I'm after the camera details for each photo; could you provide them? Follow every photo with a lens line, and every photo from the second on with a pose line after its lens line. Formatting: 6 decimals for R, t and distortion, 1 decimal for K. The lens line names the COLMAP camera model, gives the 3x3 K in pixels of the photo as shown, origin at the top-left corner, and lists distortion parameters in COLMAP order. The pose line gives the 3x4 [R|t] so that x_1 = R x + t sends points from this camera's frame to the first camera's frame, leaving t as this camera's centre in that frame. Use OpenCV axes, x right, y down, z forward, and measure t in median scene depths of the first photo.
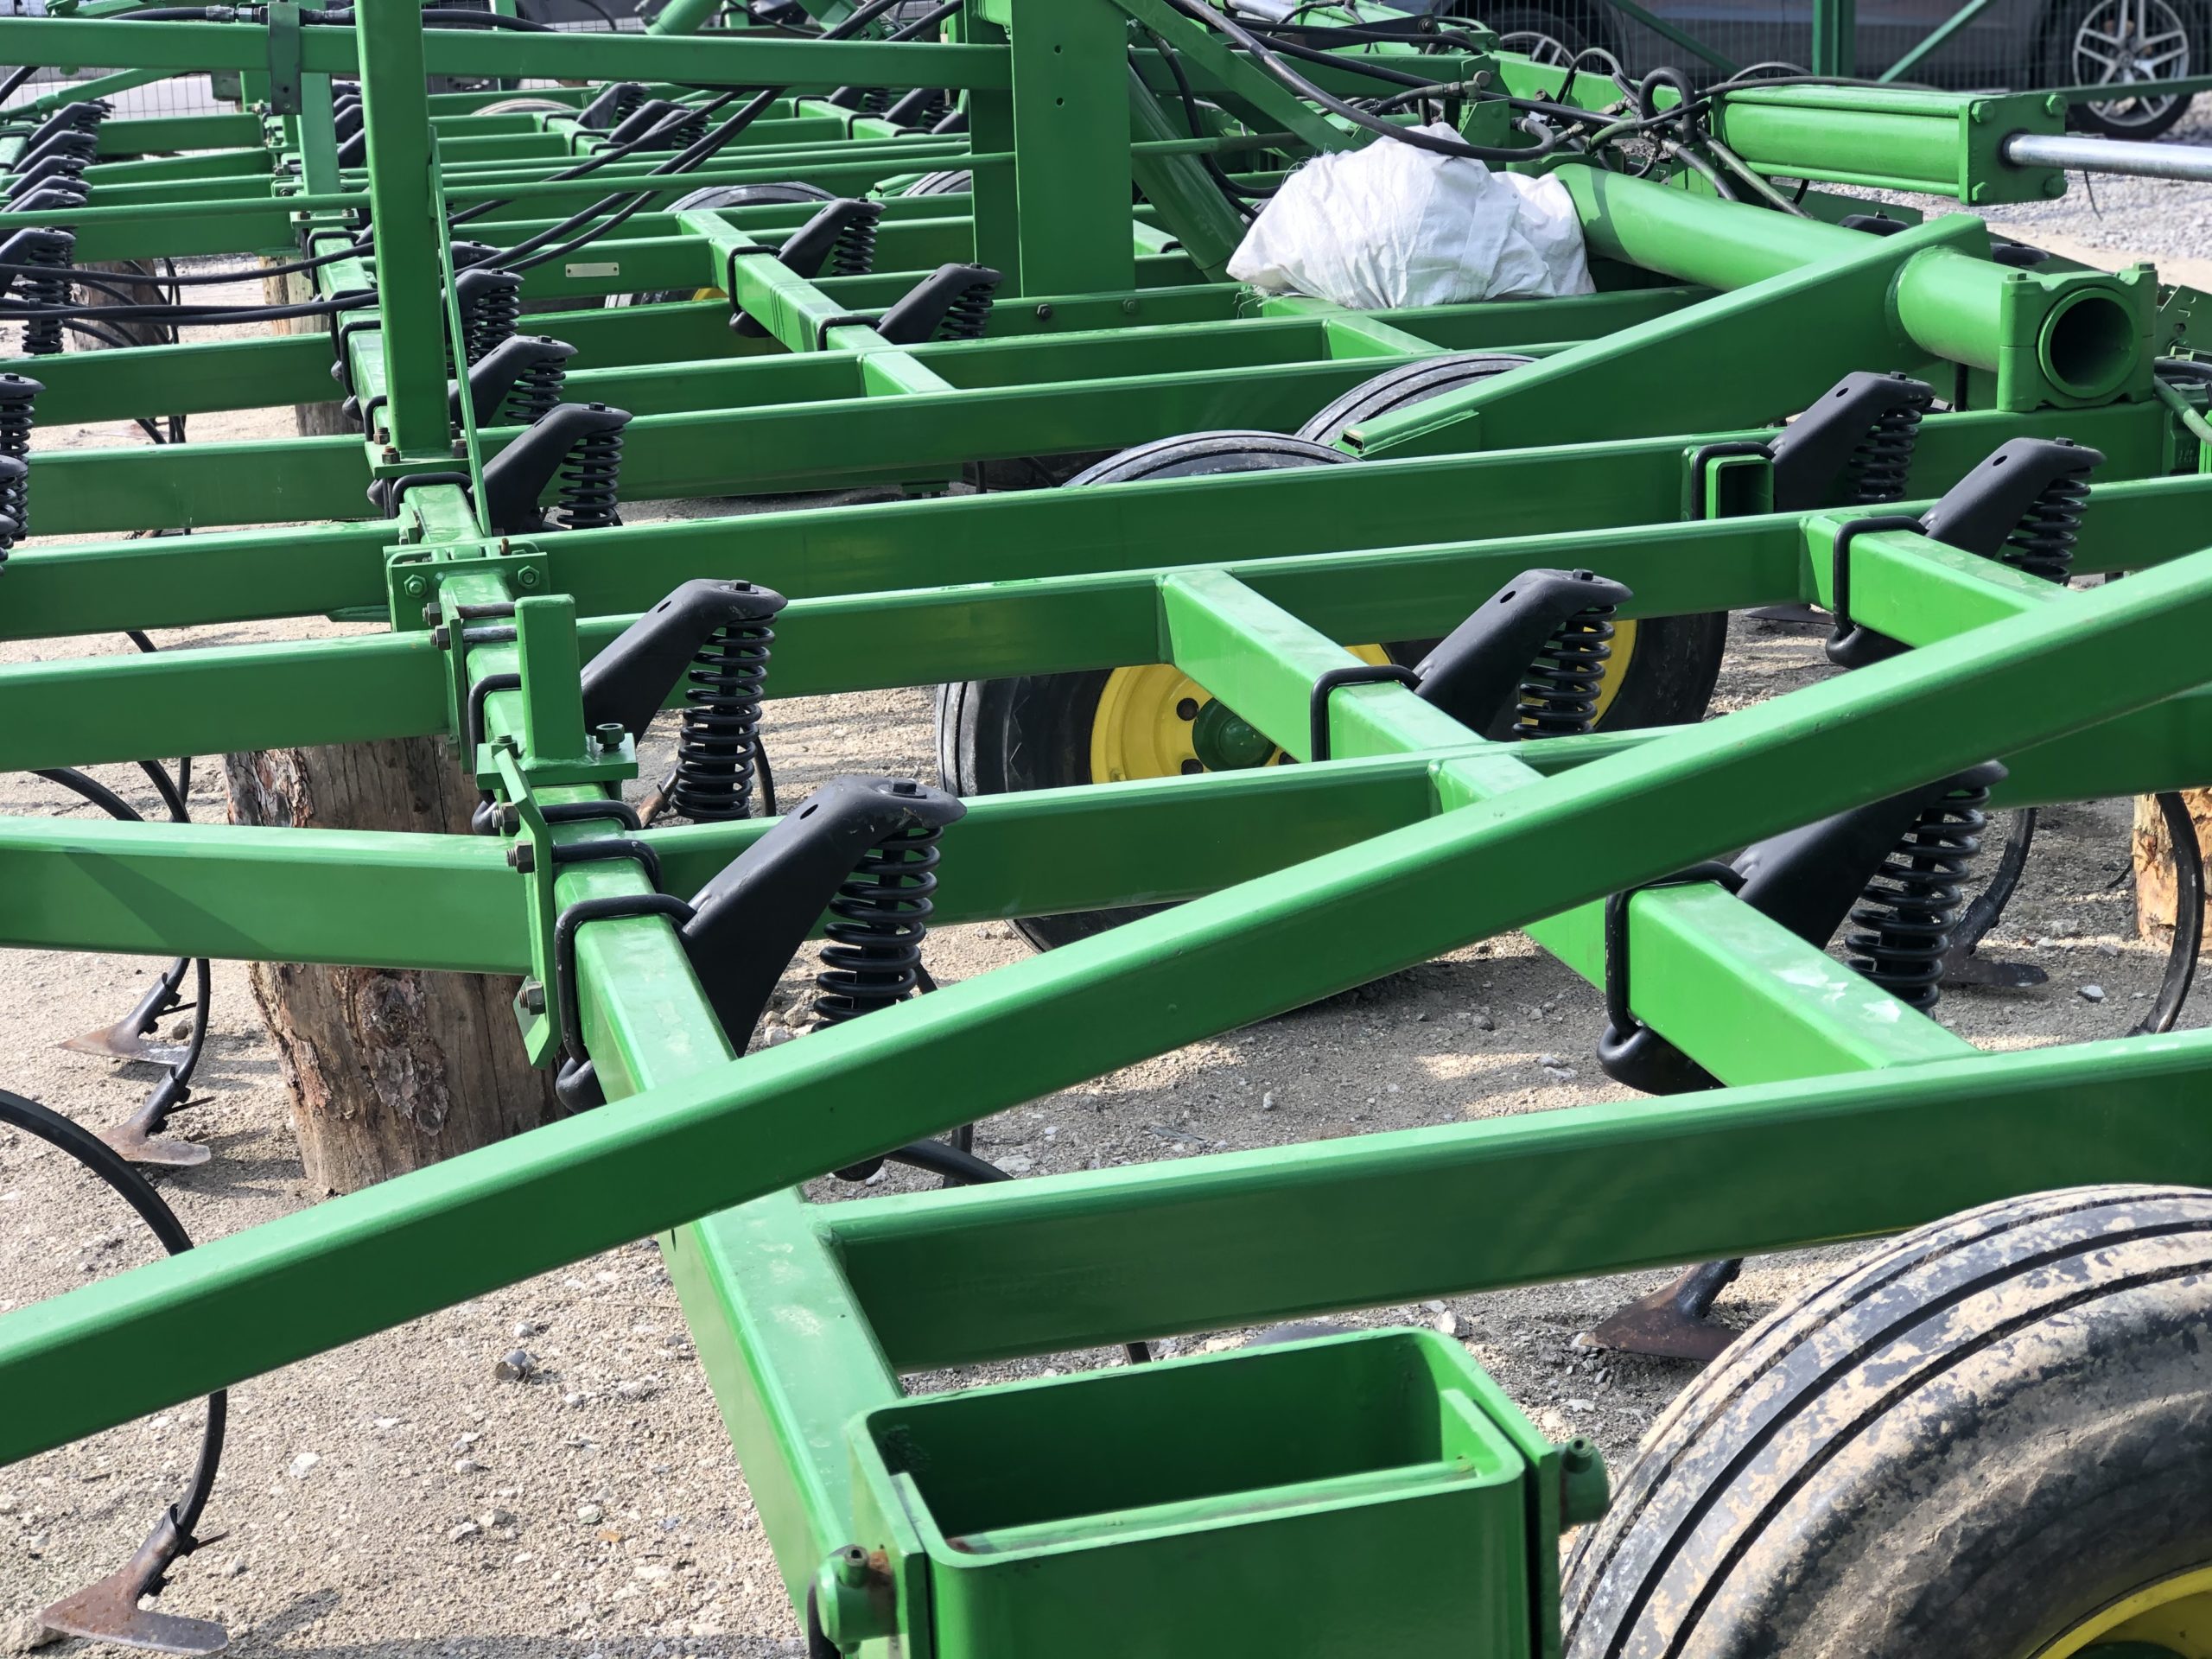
lens RADIAL K [[3619.2, 0, 1120.3], [0, 3619.2, 829.1], [0, 0, 1]] dist [0.061098, 0.000000]
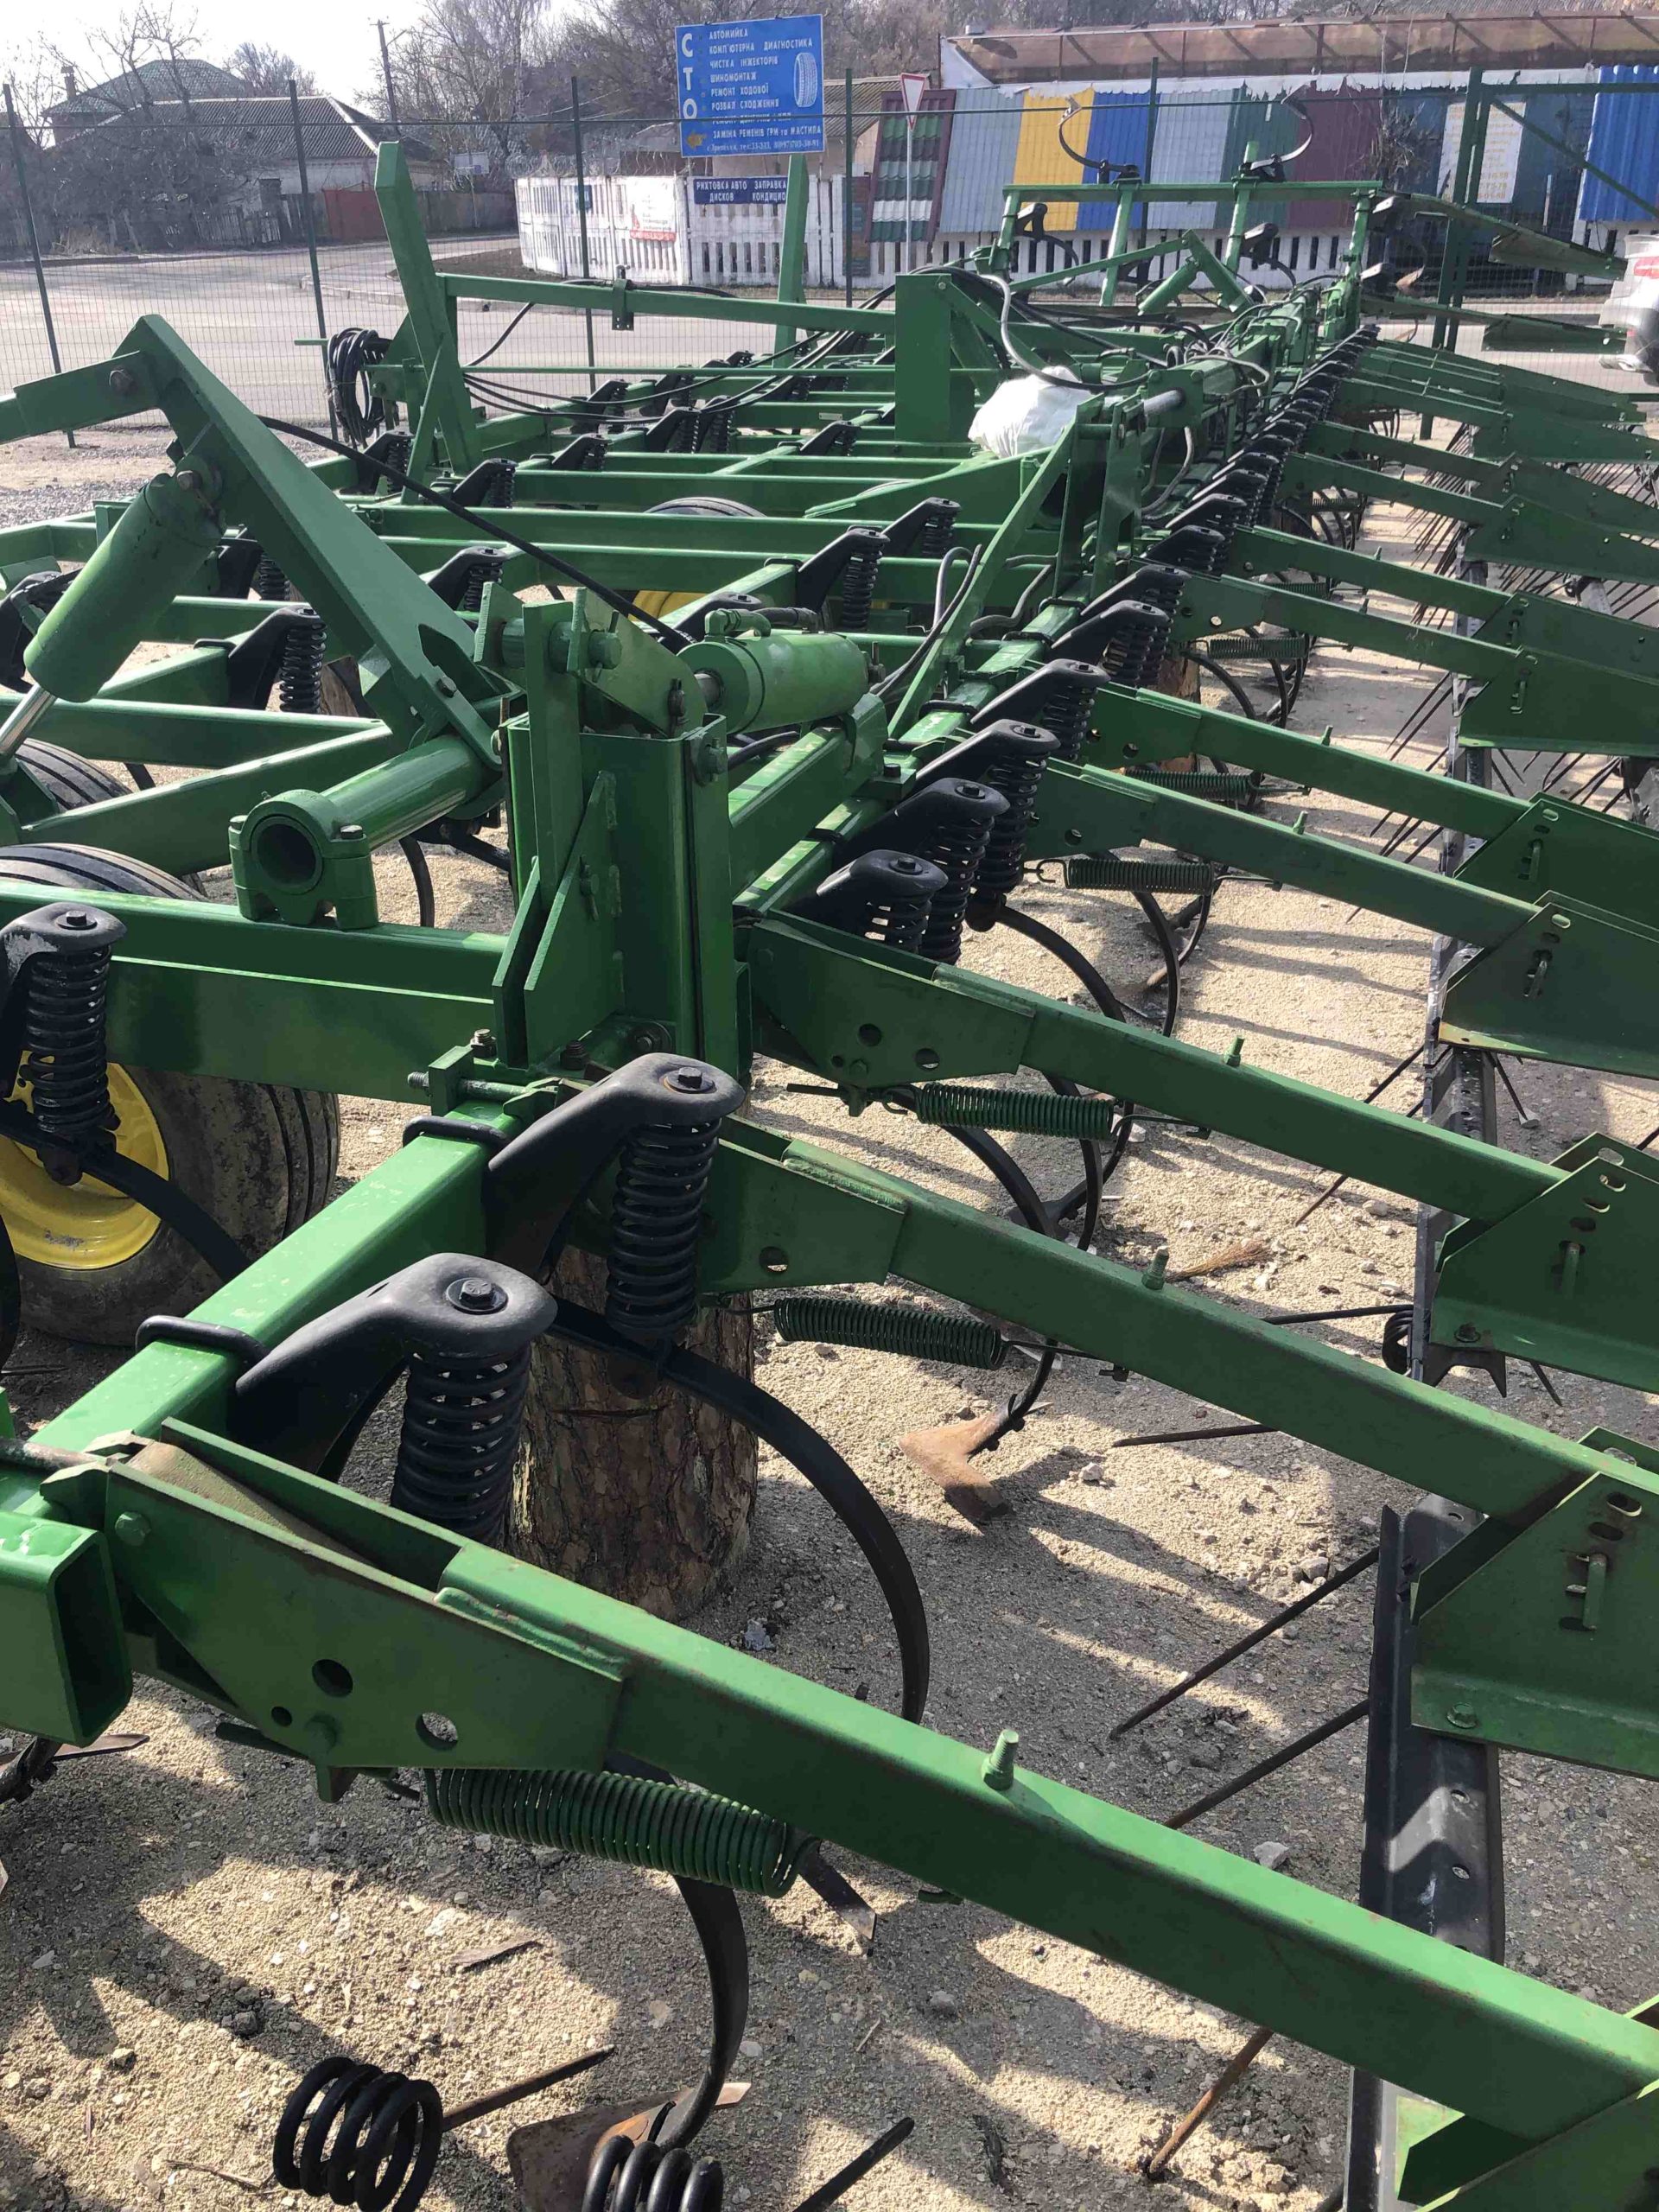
lens RADIAL K [[1812.1, 0, 837.2], [0, 1812.1, 1102.7], [0, 0, 1]] dist [0.025951, -0.019479]
pose [[0.855328, 0.252301, -0.452502, 0.700031], [-0.156239, 0.958361, 0.239026, -0.032604], [0.493967, -0.133747, 0.859132, 0.021081]]
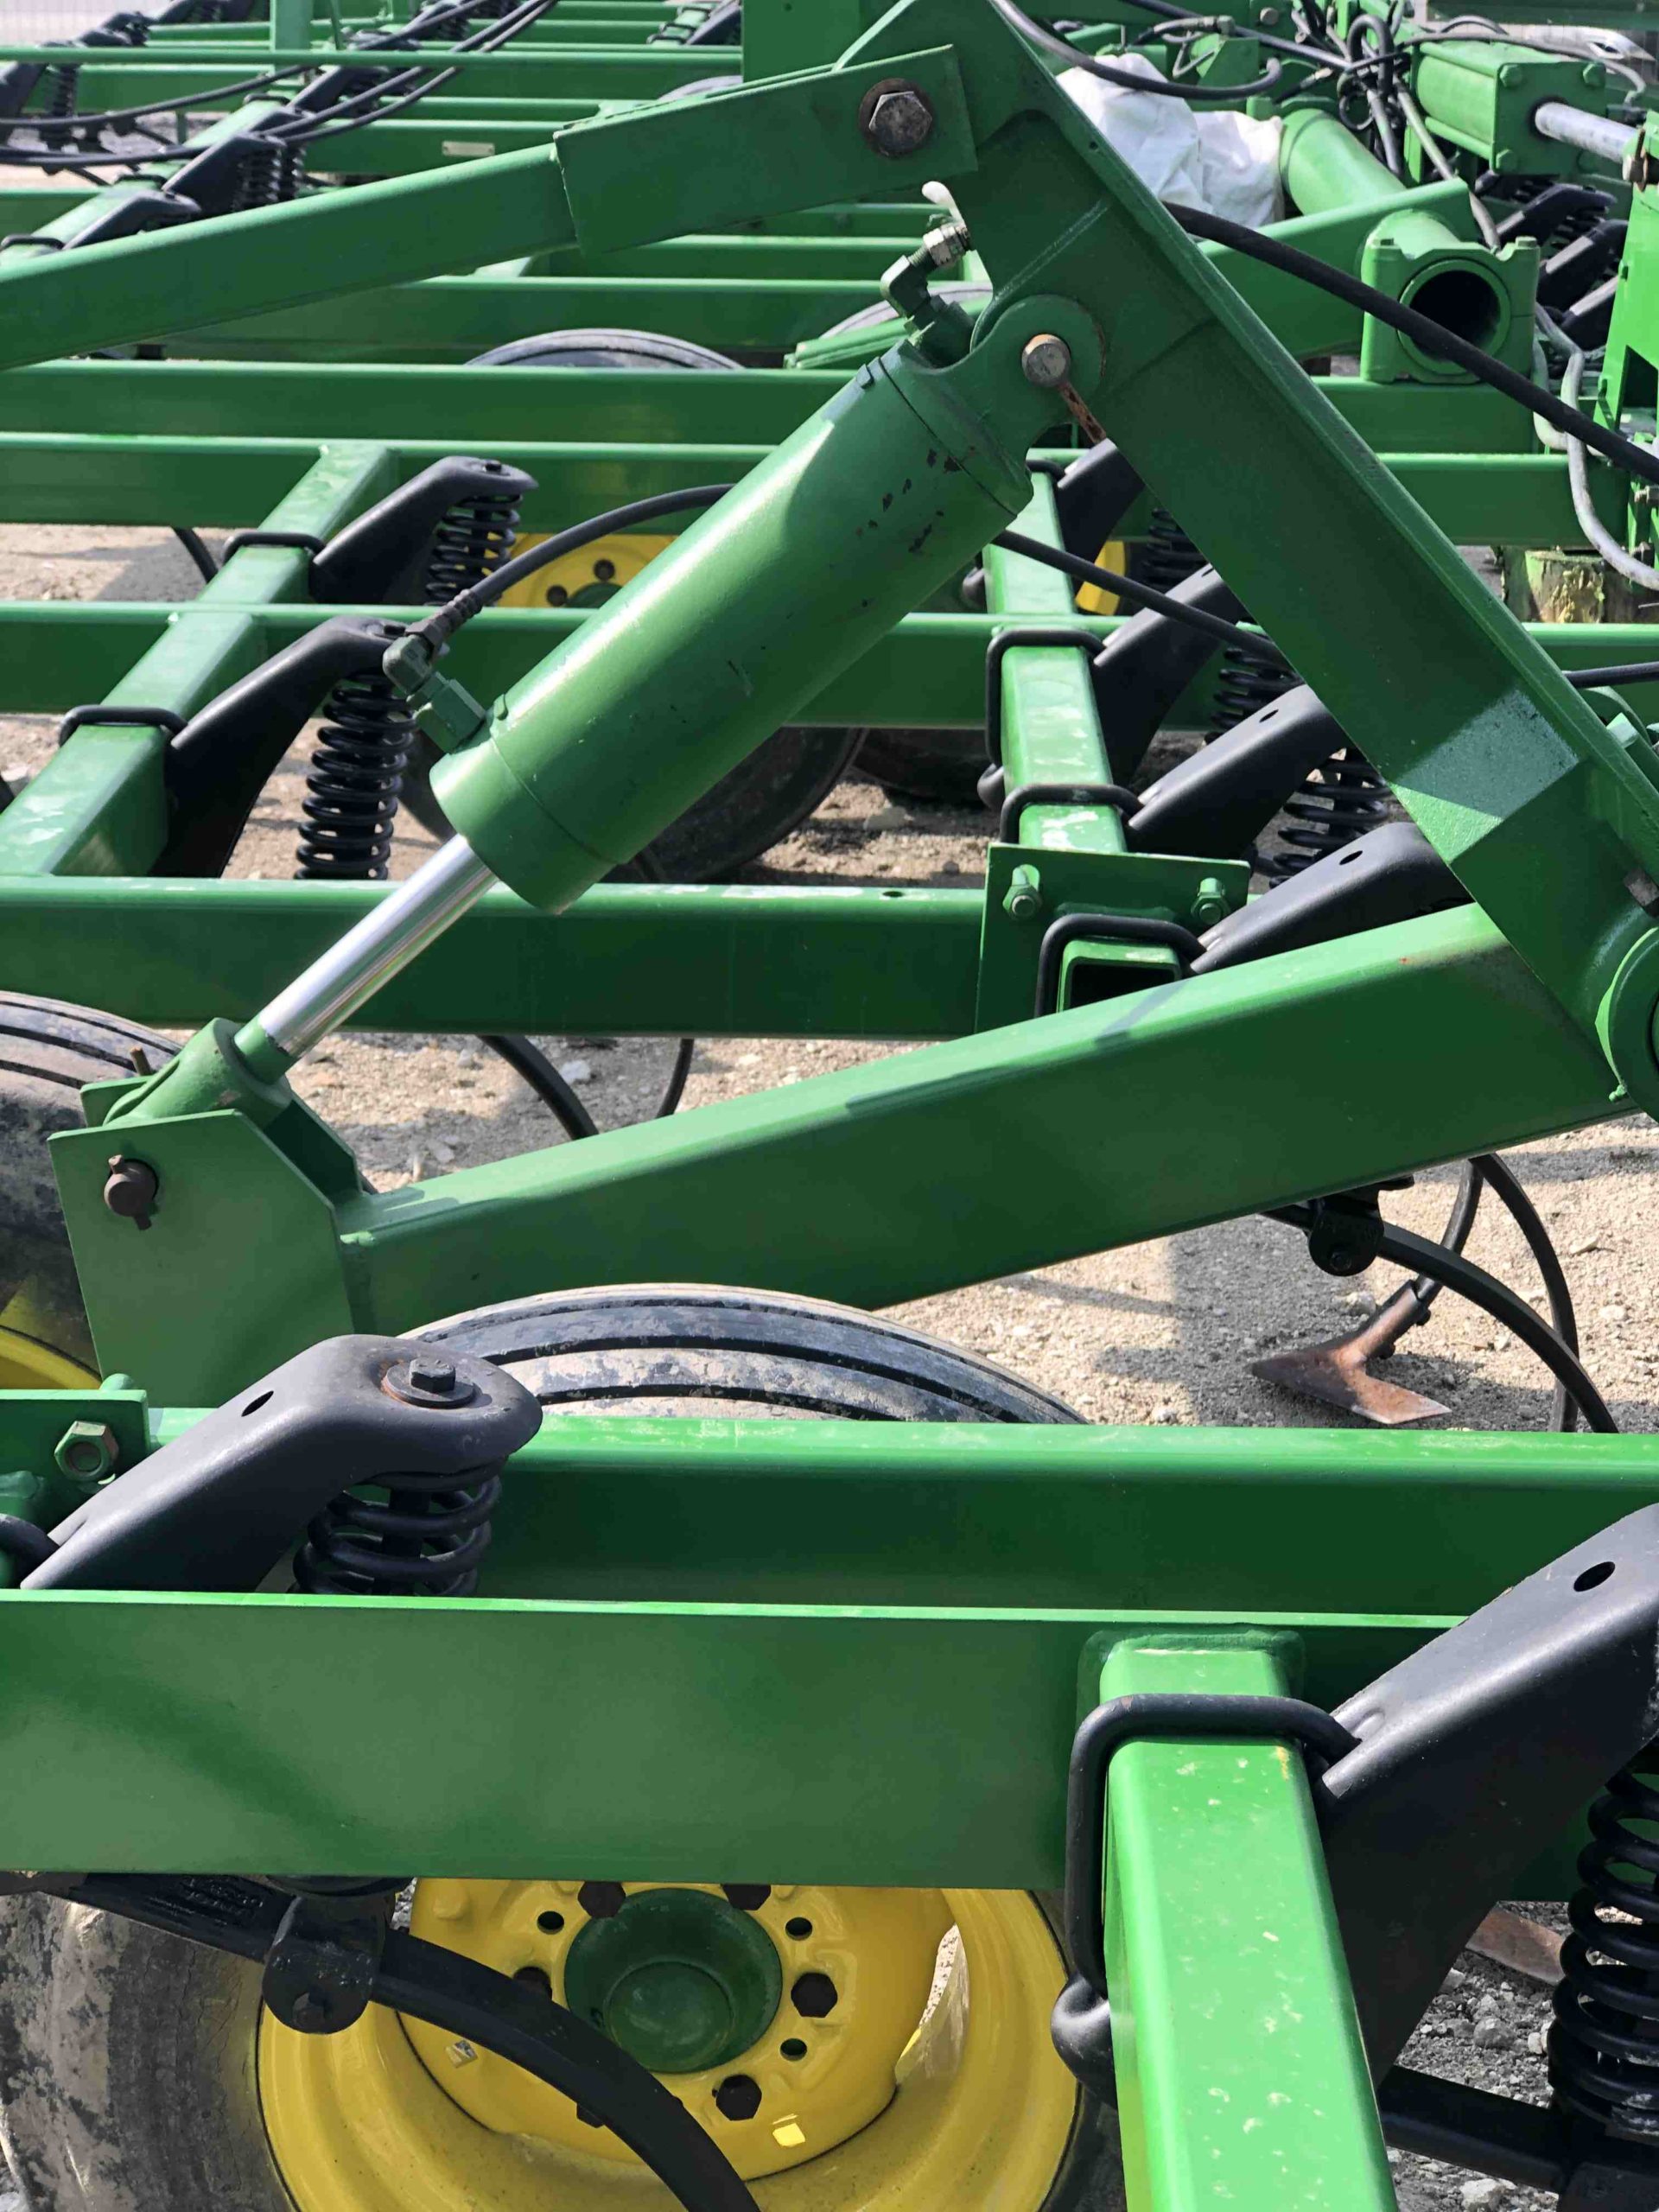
lens RADIAL K [[3619.2, 0, 825.9], [0, 3619.2, 1122.1], [0, 0, 1]] dist [0.061098, 0.000000]
pose [[0.968212, 0.133393, -0.211592, 0.330768], [-0.112649, 0.987826, 0.107288, -0.004842], [0.223328, -0.080042, 0.971451, -0.012033]]
